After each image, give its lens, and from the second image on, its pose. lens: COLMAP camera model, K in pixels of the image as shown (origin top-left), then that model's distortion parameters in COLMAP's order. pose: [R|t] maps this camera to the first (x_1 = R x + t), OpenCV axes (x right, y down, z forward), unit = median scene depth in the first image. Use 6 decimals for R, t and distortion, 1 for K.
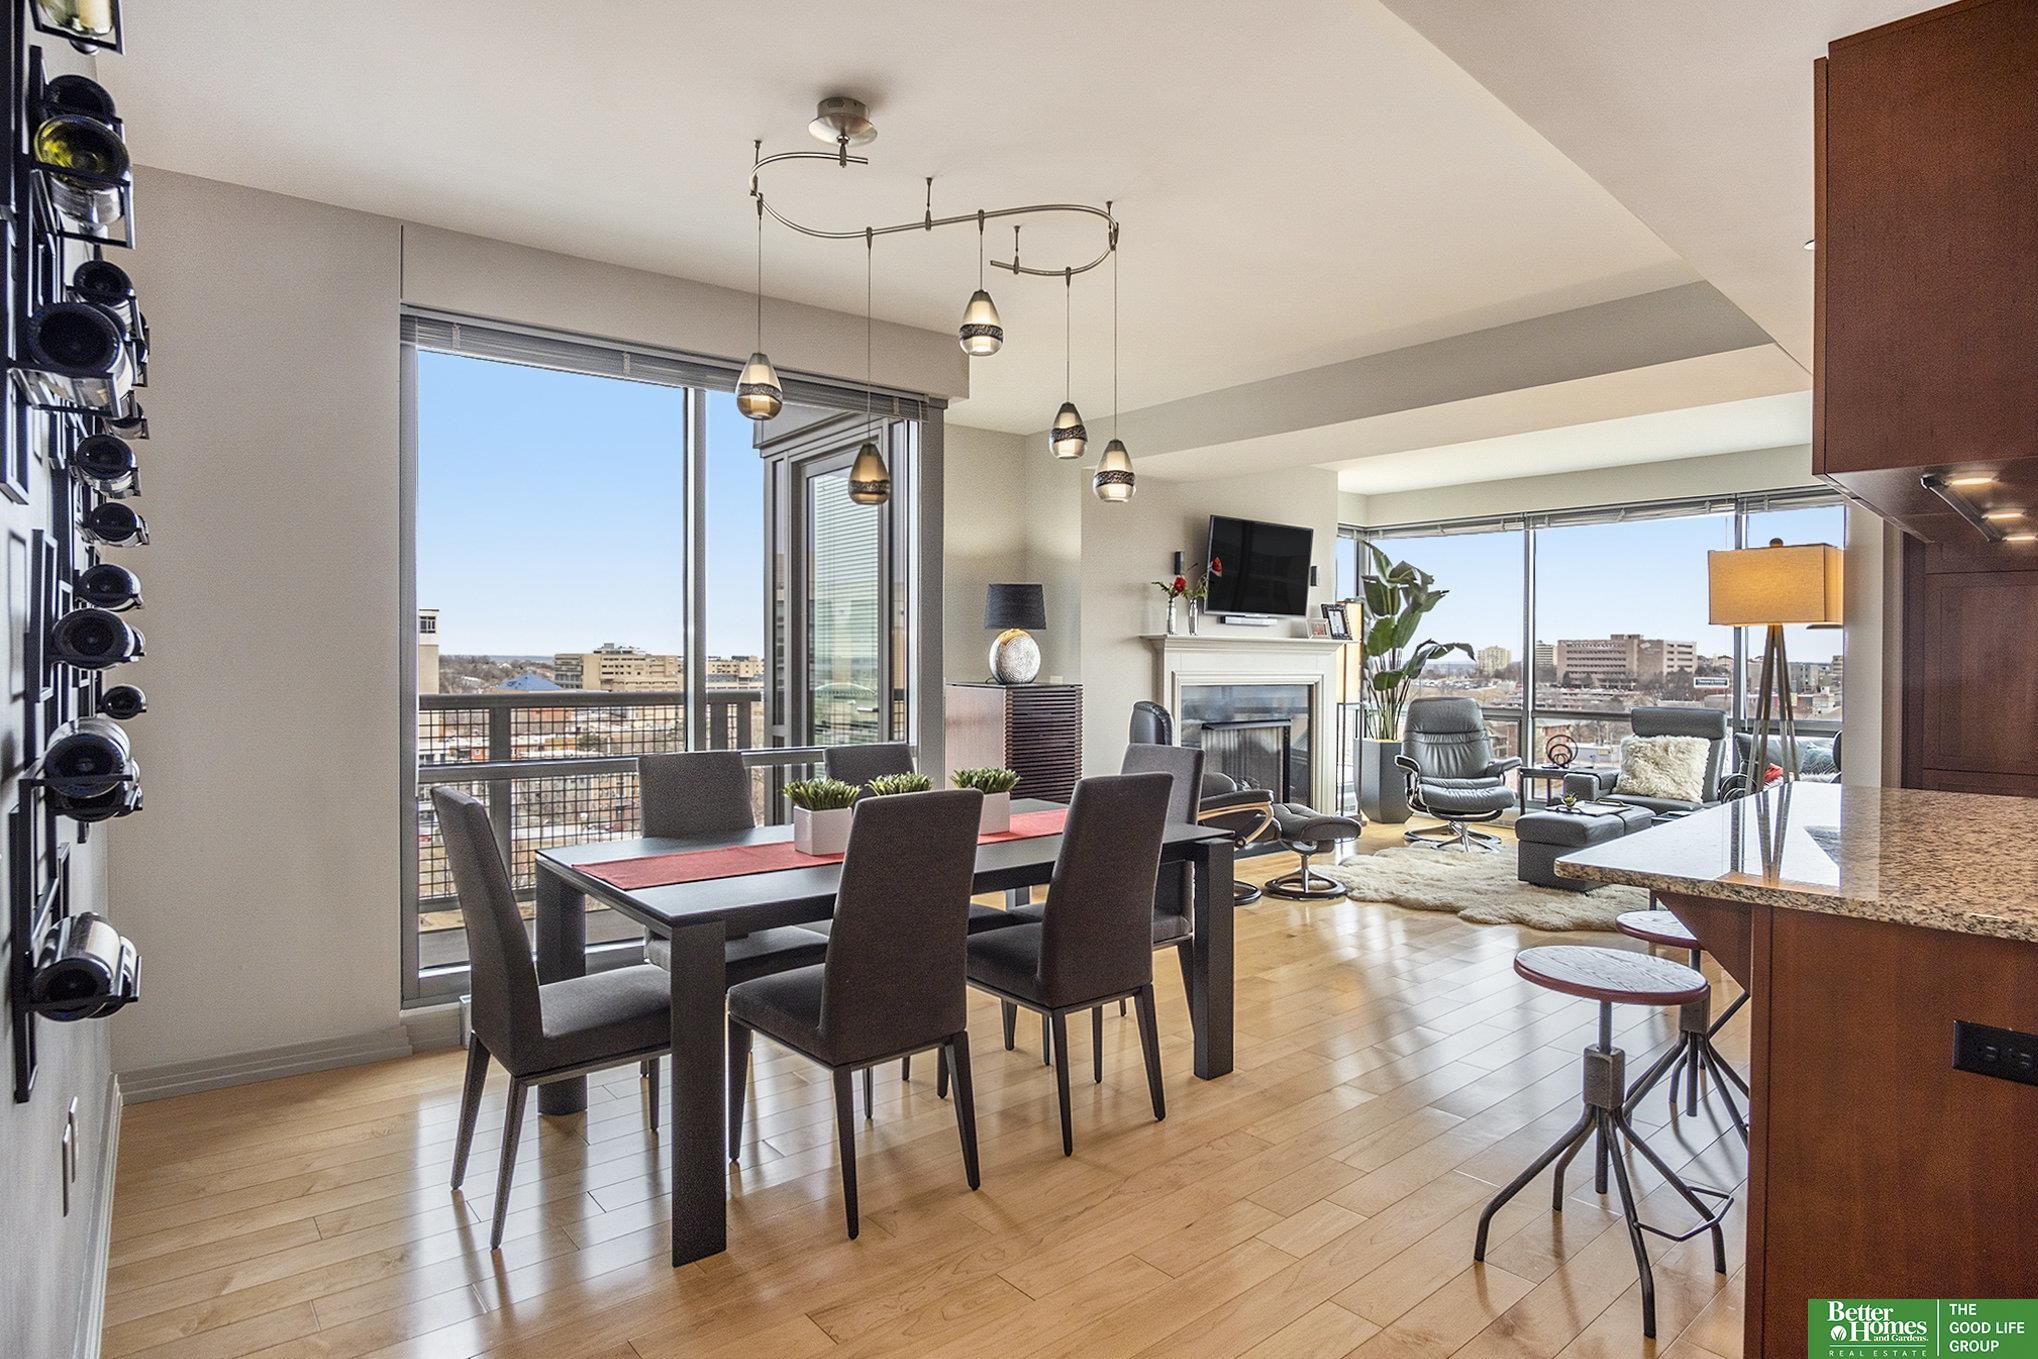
lens RADIAL K [[1127.3, 0, 1020.9], [0, 1127.3, 653.2], [0, 0, 1]] dist [-0.017628, -0.000194]
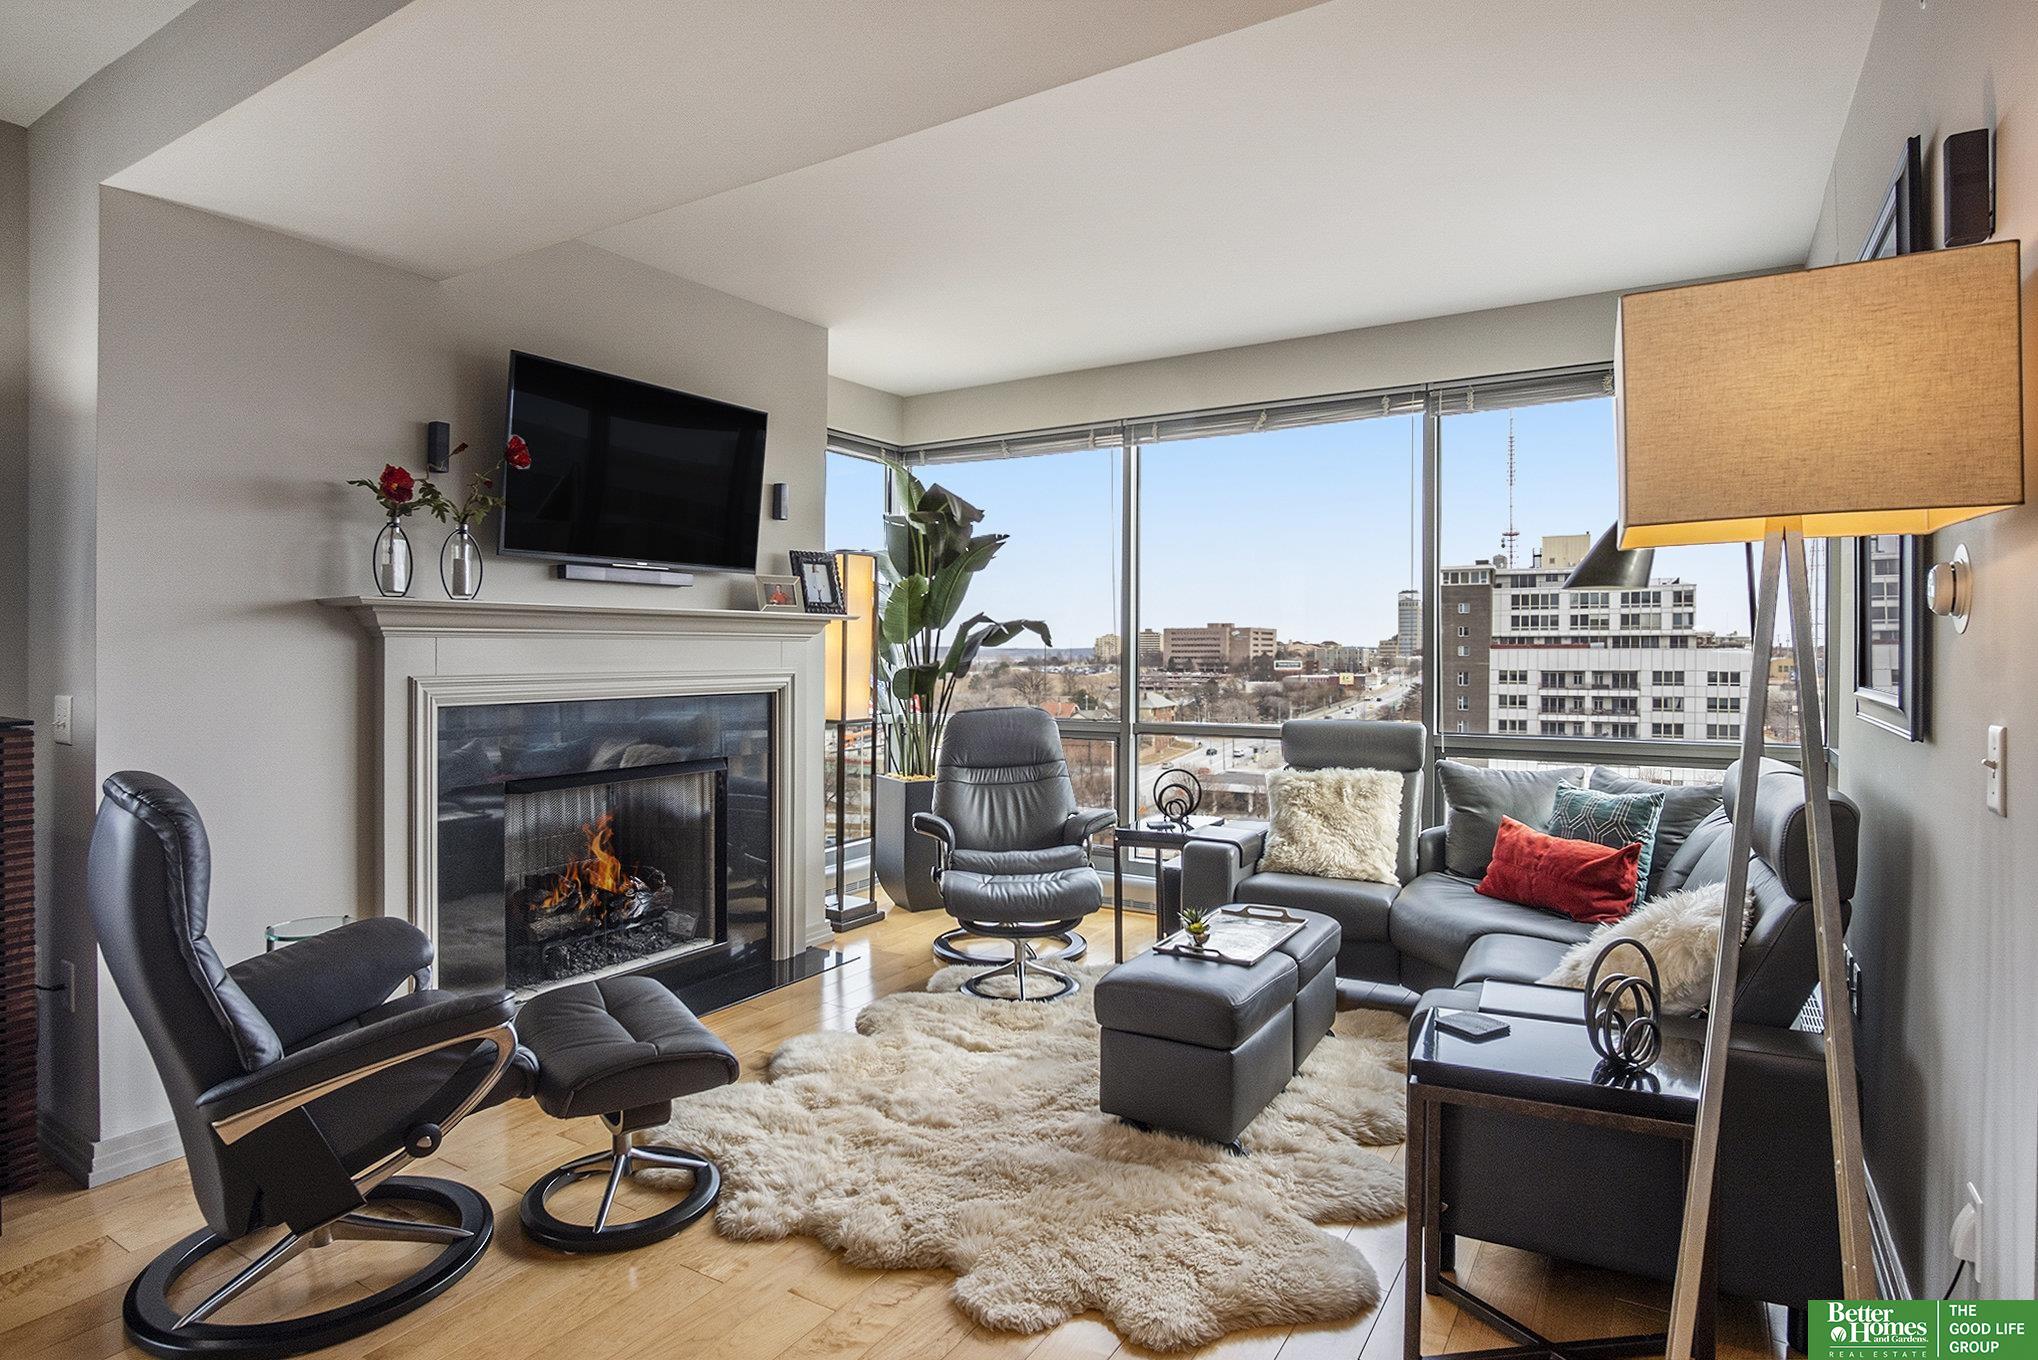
lens RADIAL K [[1097.0, 0, 978.4], [0, 1097.0, 692.6], [0, 0, 1]] dist [-0.020123, 0.000091]
pose [[0.961423, -0.022136, 0.274181, 0.204207], [0.009957, 0.998904, 0.045731, 0.003518], [-0.274893, -0.041237, 0.960590, 0.436153]]
